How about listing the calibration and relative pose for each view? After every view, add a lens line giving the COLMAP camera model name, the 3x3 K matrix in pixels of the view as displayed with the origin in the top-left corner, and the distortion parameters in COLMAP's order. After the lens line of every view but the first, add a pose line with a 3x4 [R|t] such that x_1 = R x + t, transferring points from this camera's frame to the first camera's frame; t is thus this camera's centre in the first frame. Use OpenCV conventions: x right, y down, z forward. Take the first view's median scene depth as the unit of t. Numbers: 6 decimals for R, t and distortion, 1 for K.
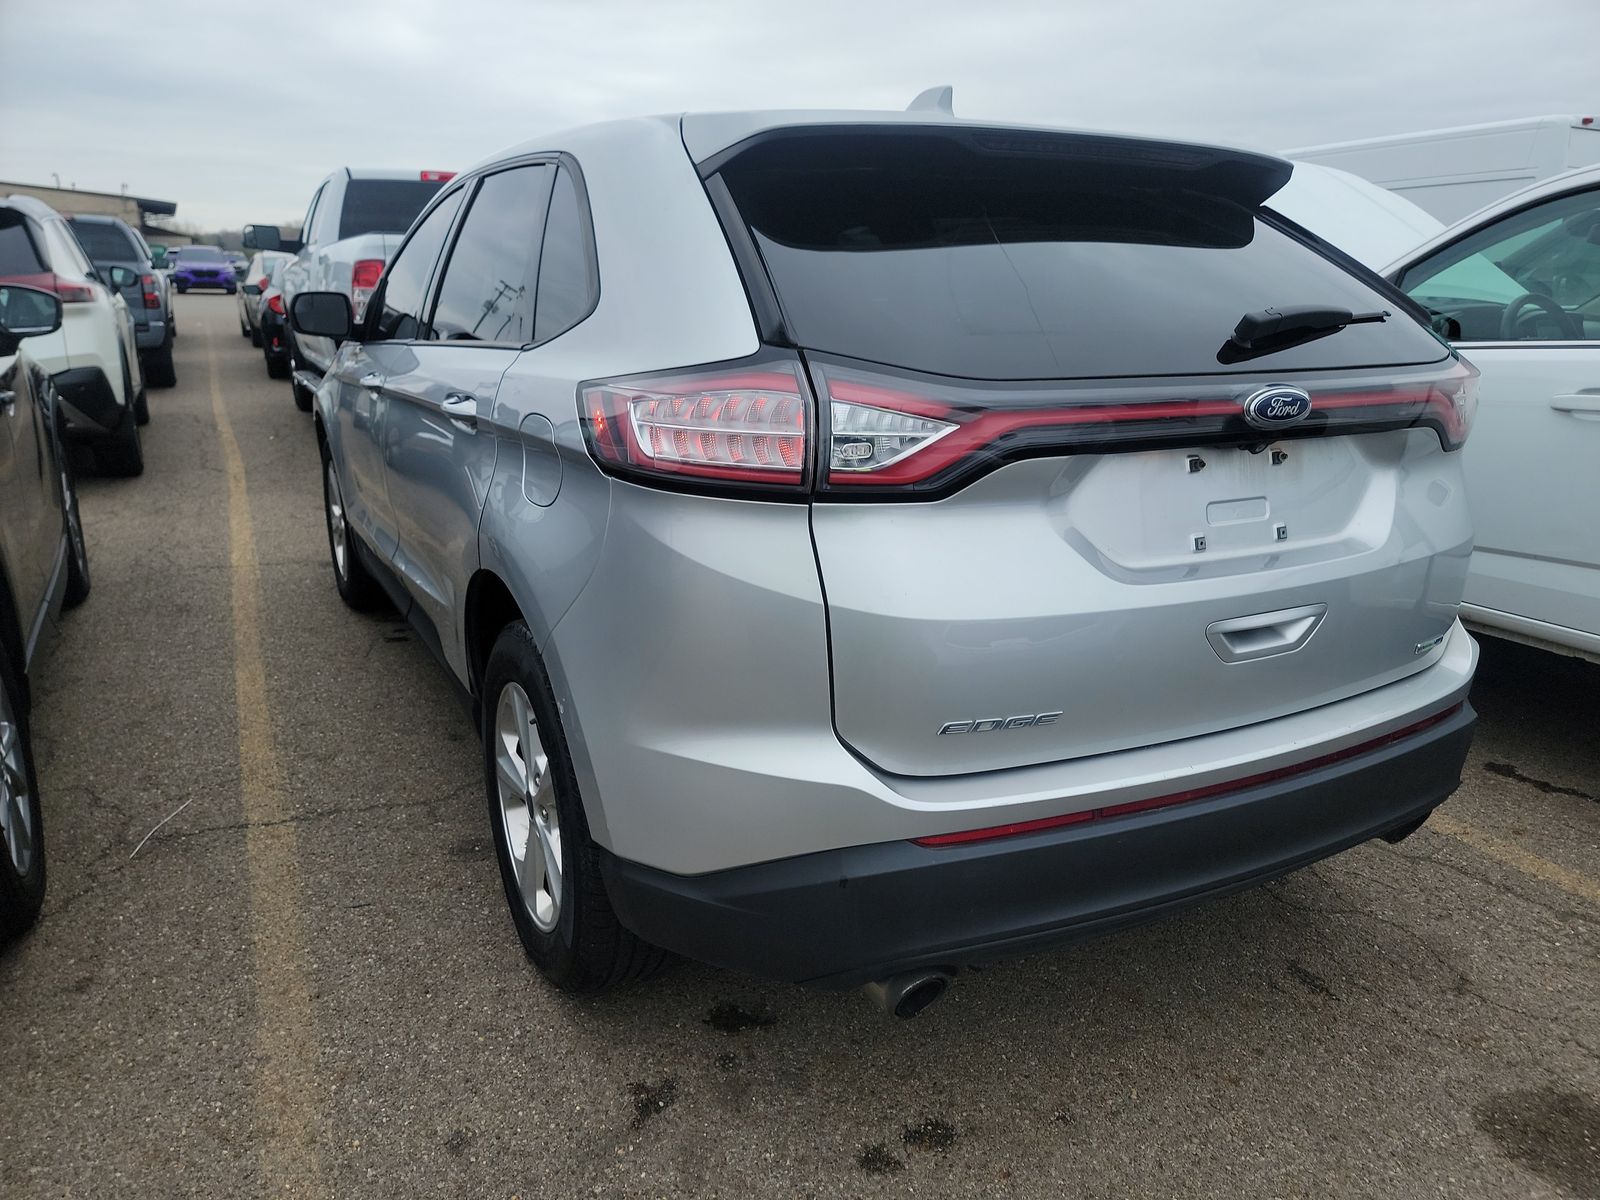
lens RADIAL K [[1138.3, 0, 802.6], [0, 1138.3, 615.3], [0, 0, 1]] dist [0.065872, -0.055056]
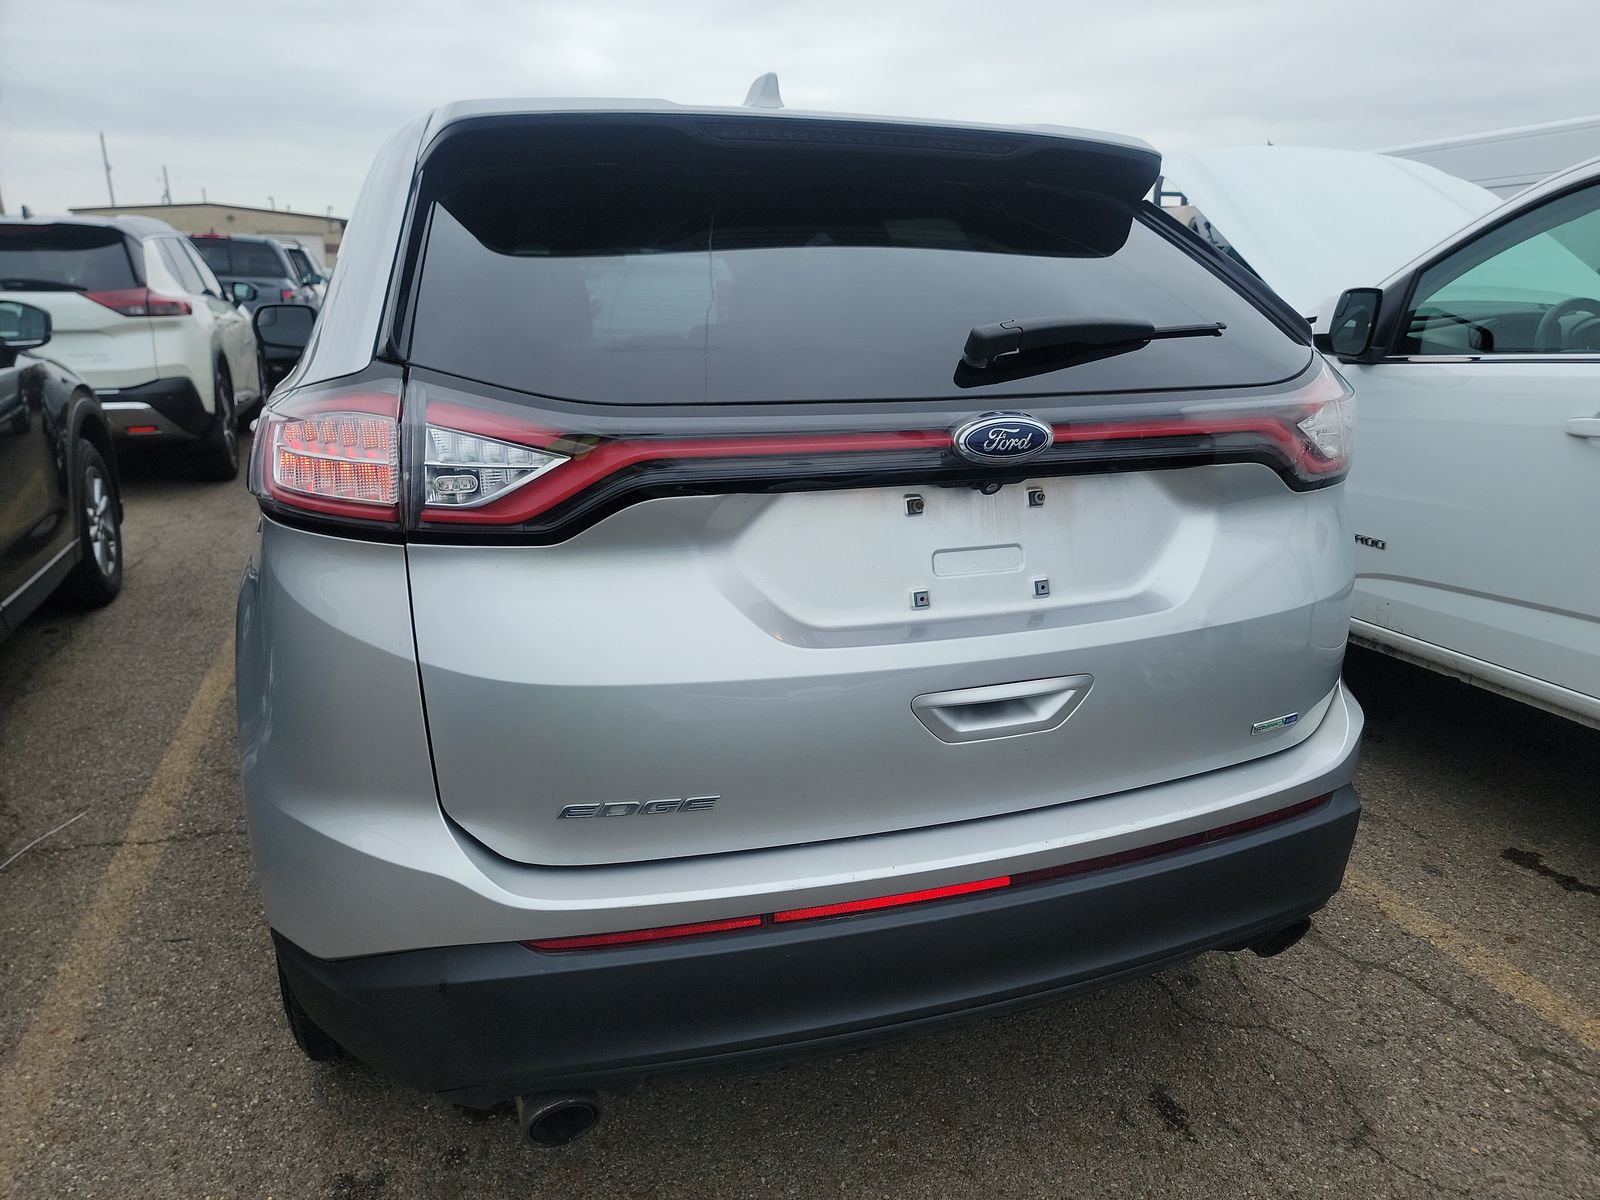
lens RADIAL K [[1138.3, 0, 813.9], [0, 1138.3, 594.2], [0, 0, 1]] dist [0.065872, -0.055056]
pose [[0.989825, 0.028970, -0.139308, 0.319710], [-0.032328, 0.999237, -0.021902, -0.037575], [0.138568, 0.026183, 0.990007, 0.135801]]
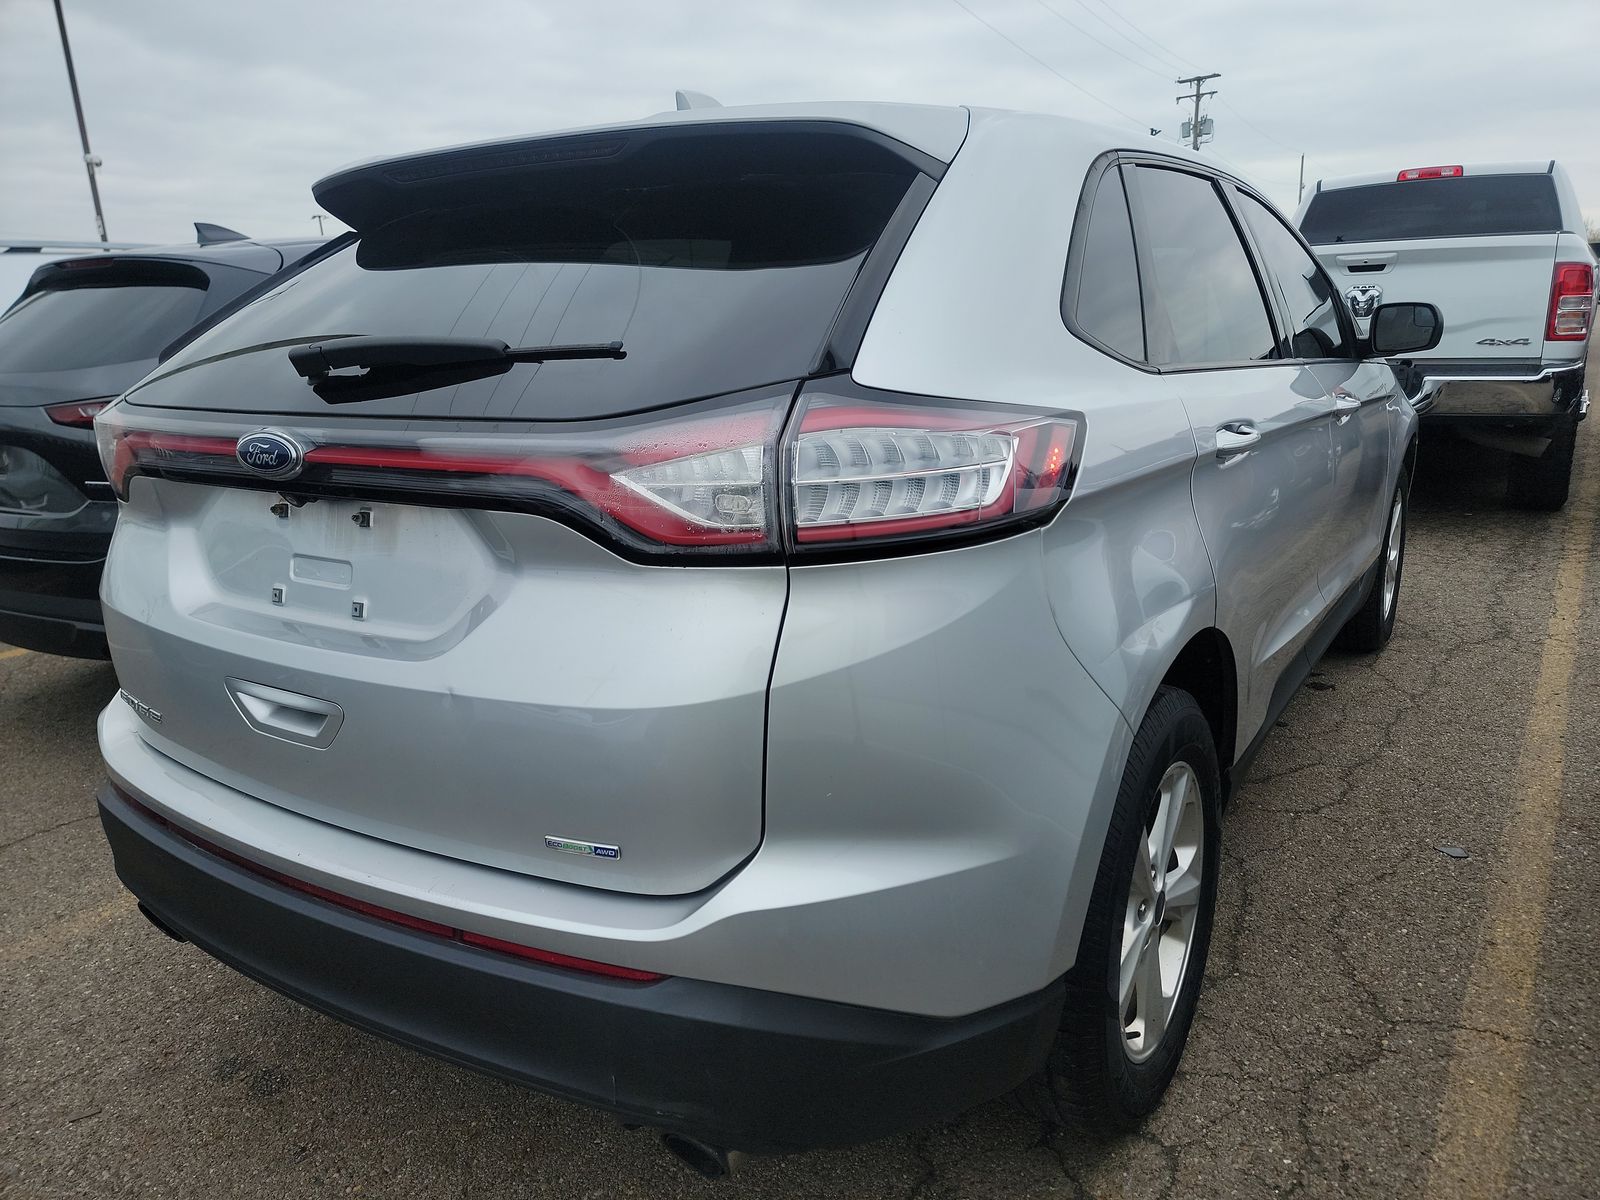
lens RADIAL K [[1138.3, 0, 806.0], [0, 1138.3, 592.3], [0, 0, 1]] dist [0.065872, -0.055056]
pose [[0.471208, 0.185405, -0.862316, 1.107713], [-0.210550, 0.973038, 0.094157, -0.198972], [0.856523, 0.137194, 0.497540, 0.750357]]
